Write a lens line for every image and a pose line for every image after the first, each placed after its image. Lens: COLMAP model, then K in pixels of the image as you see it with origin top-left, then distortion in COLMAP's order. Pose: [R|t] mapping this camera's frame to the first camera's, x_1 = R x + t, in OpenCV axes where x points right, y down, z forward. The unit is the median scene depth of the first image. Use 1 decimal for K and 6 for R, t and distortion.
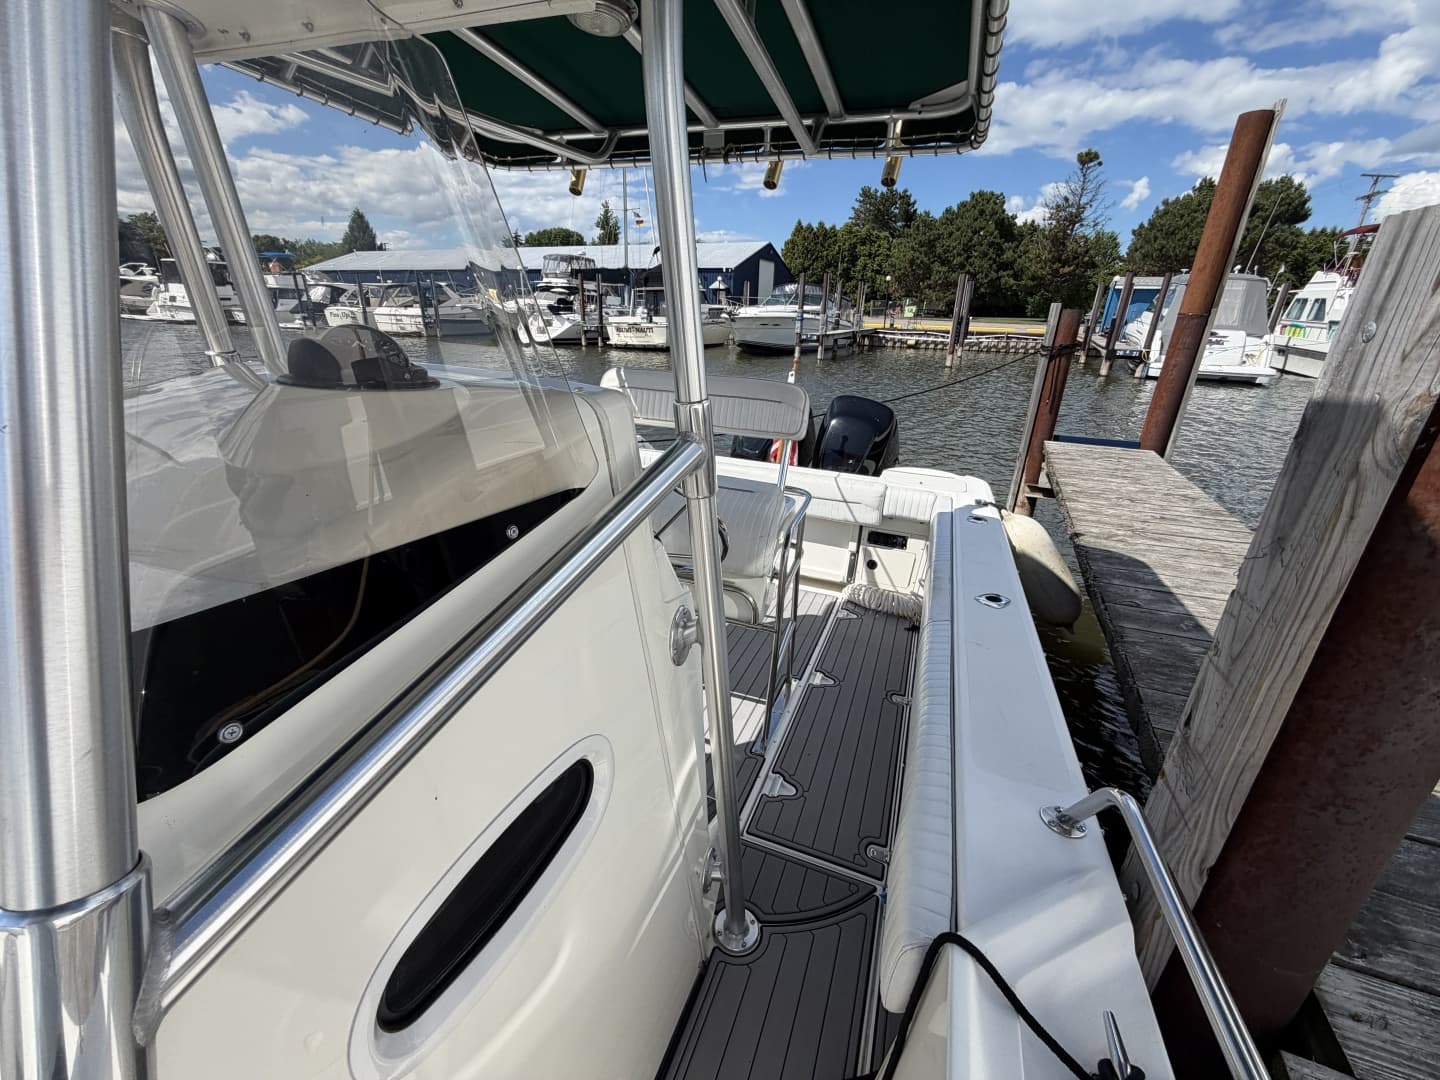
lens RADIAL K [[574.4, 0, 715.7], [0, 574.4, 539.3], [0, 0, 1]] dist [-0.001210, 0.000215]
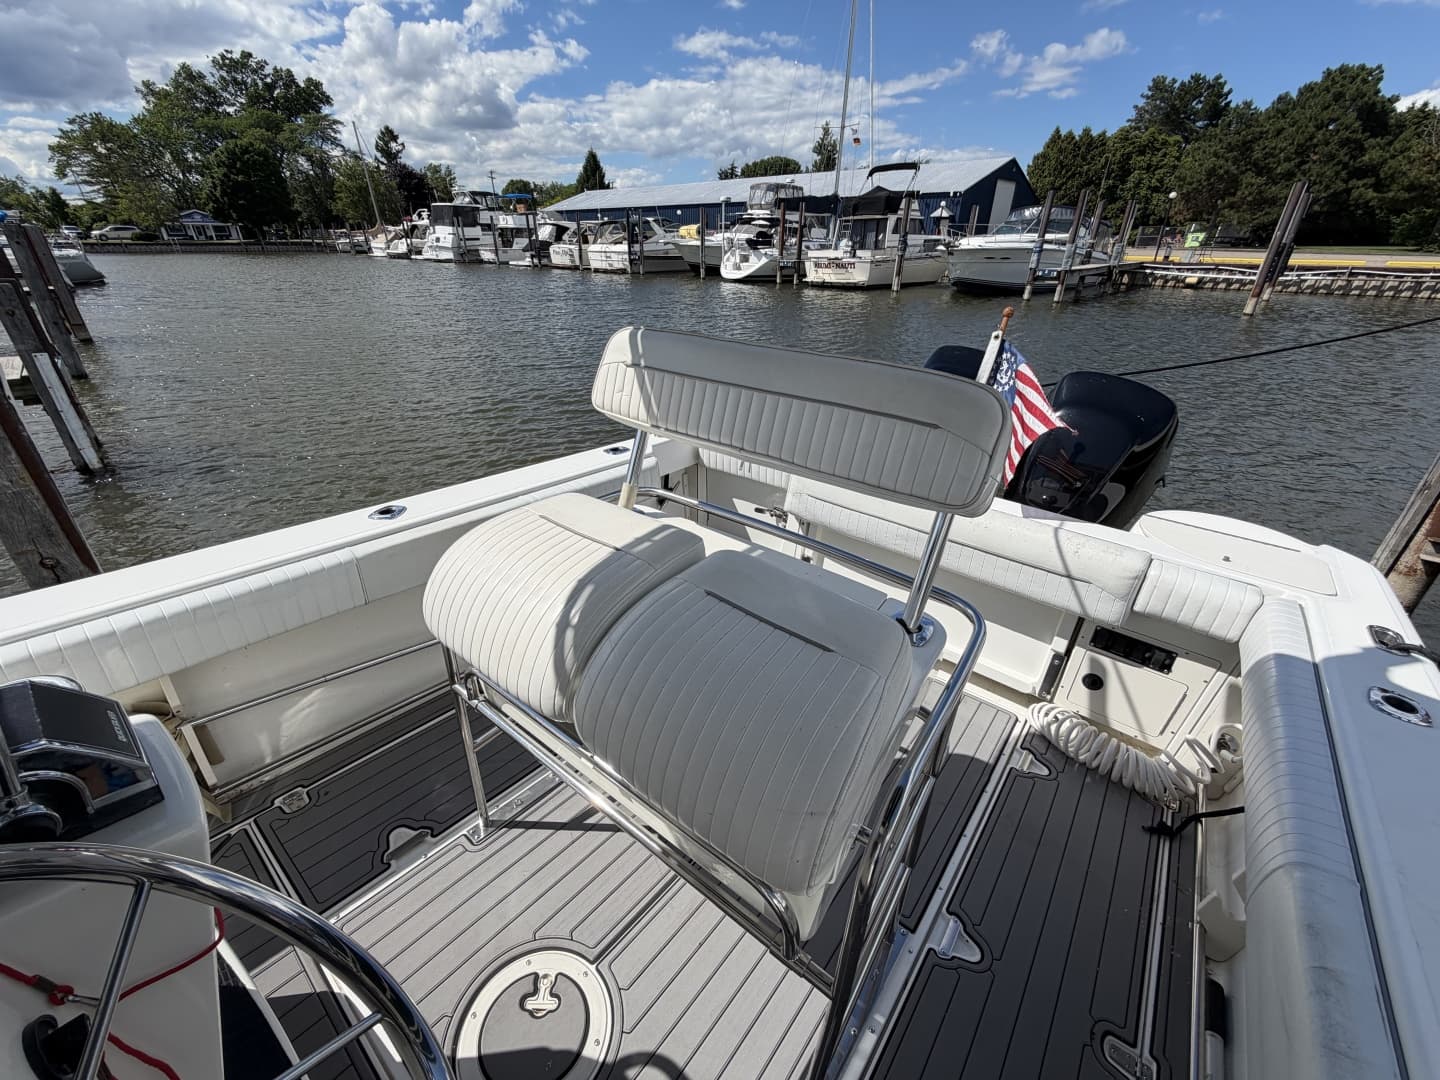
lens RADIAL K [[574.4, 0, 716.0], [0, 574.4, 538.3], [0, 0, 1]] dist [-0.001210, 0.000215]
pose [[0.945870, 0.134546, -0.295342, 0.006982], [-0.106615, 0.988330, 0.108796, -0.012742], [0.306533, -0.071419, 0.949177, 0.037331]]
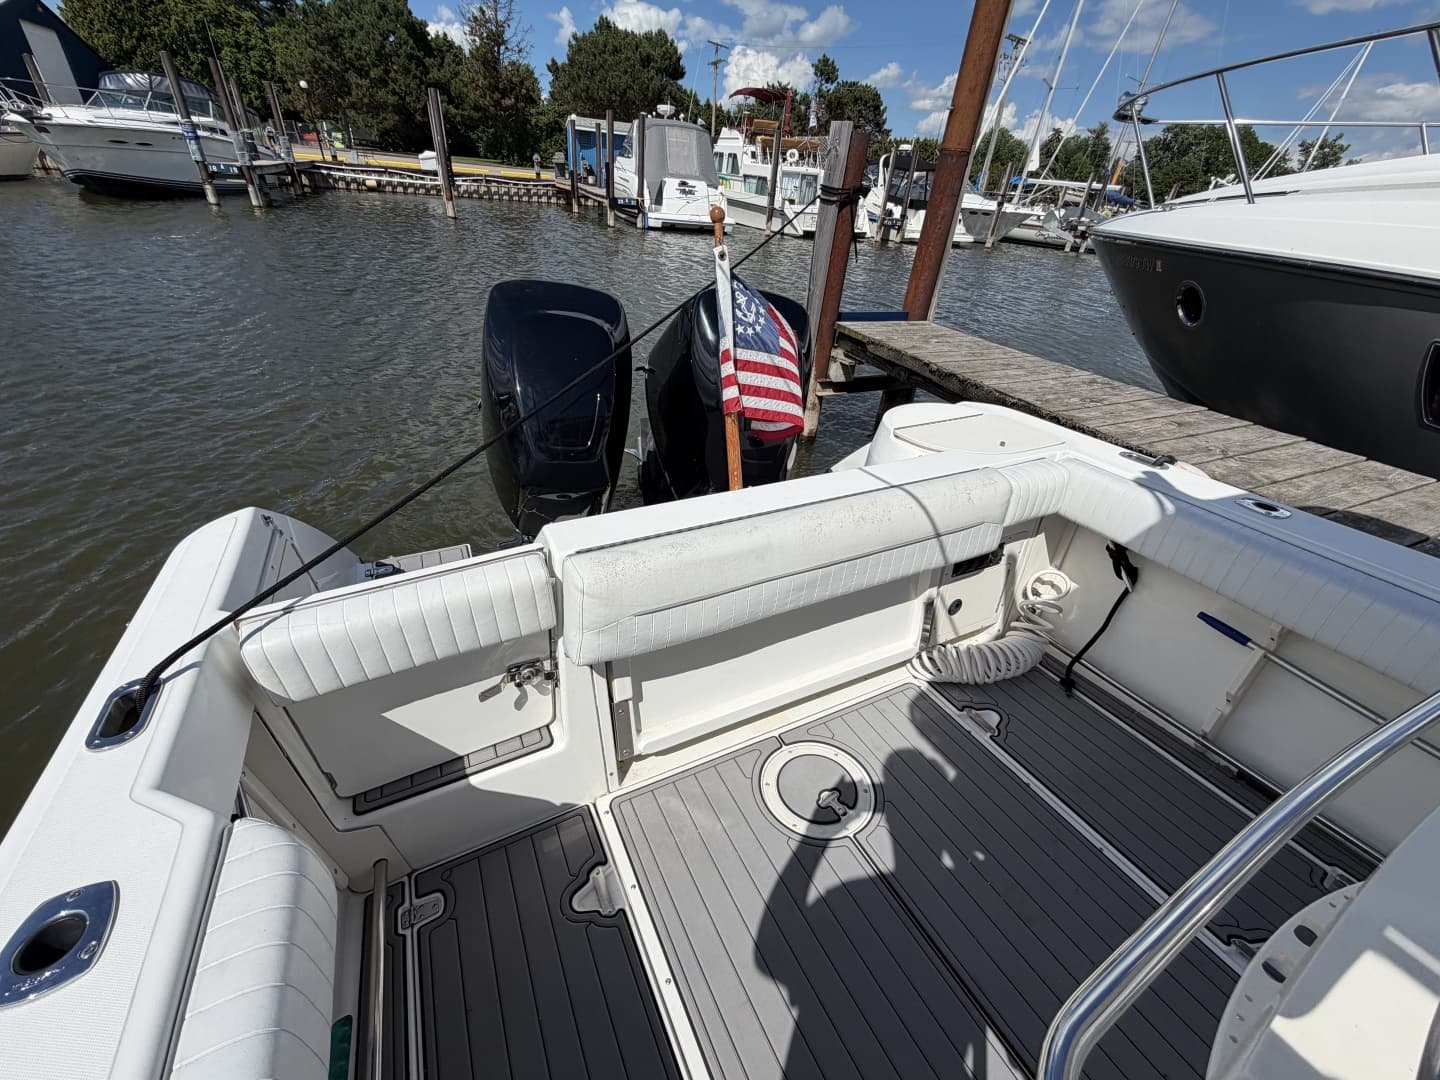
lens RADIAL K [[574.4, 0, 718.2], [0, 574.4, 538.9], [0, 0, 1]] dist [-0.001210, 0.000215]
pose [[0.673437, -0.365022, 0.642838, -0.022627], [0.216318, 0.928830, 0.300802, -0.025382], [-0.706887, -0.063514, 0.704469, 0.082070]]
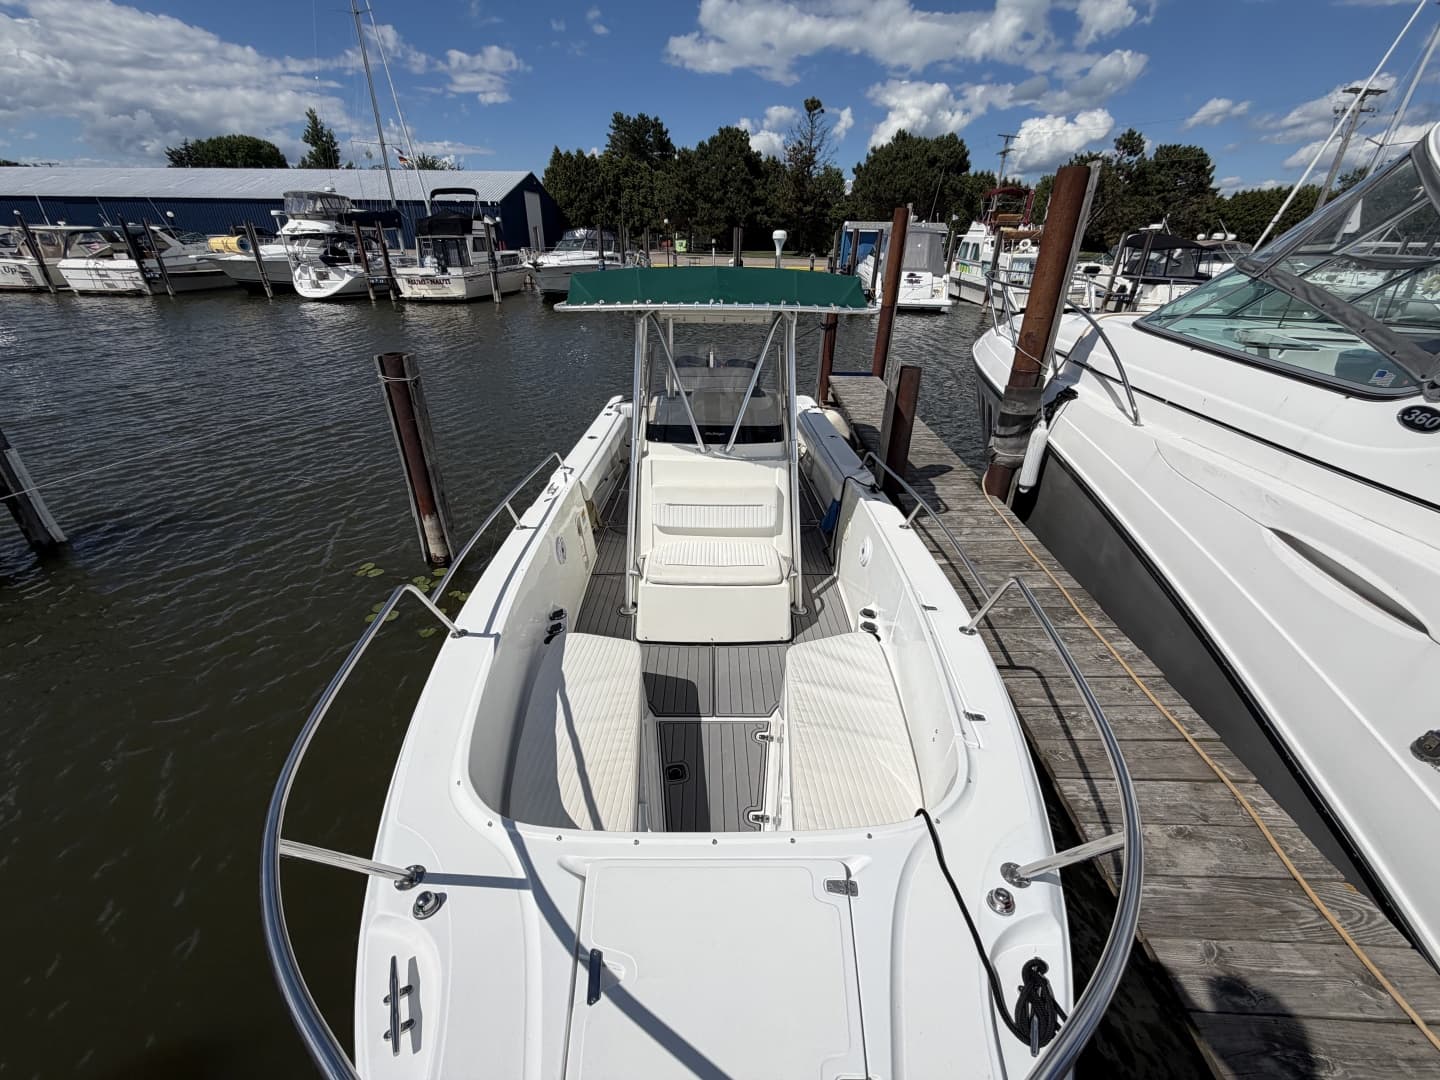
lens RADIAL K [[574.4, 0, 719.5], [0, 574.4, 540.8], [0, 0, 1]] dist [-0.001210, 0.000215]
pose [[0.928635, -0.180025, 0.324390, -0.066097], [0.143855, 0.980697, 0.132436, 0.007983], [-0.341970, -0.076319, 0.936607, -0.096176]]
